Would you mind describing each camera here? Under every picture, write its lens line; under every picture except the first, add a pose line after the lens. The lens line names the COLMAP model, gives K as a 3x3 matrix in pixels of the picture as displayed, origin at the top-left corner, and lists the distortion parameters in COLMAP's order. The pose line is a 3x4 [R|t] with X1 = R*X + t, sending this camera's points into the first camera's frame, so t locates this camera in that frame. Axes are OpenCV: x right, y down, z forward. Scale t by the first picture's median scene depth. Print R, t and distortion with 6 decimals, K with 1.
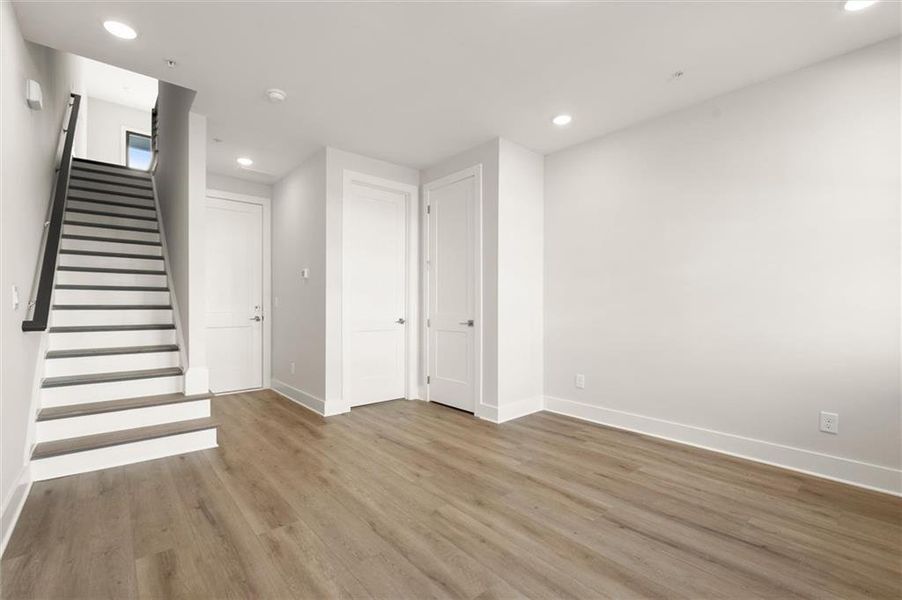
lens RADIAL K [[399.8, 0, 455.4], [0, 399.8, 307.6], [0, 0, 1]] dist [-0.004034, -0.000243]
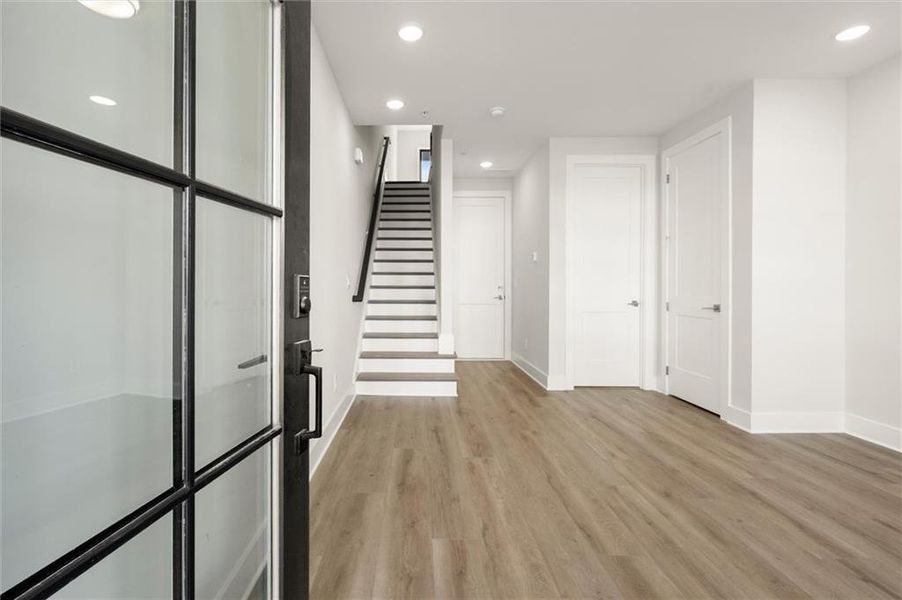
lens RADIAL K [[399.8, 0, 409.5], [0, 399.8, 289.7], [0, 0, 1]] dist [-0.004034, -0.000243]
pose [[0.756206, 0.008832, -0.654274, 0.118987], [-0.005566, 0.999960, 0.007064, -0.002463], [0.654310, -0.001700, 0.756225, -0.067834]]
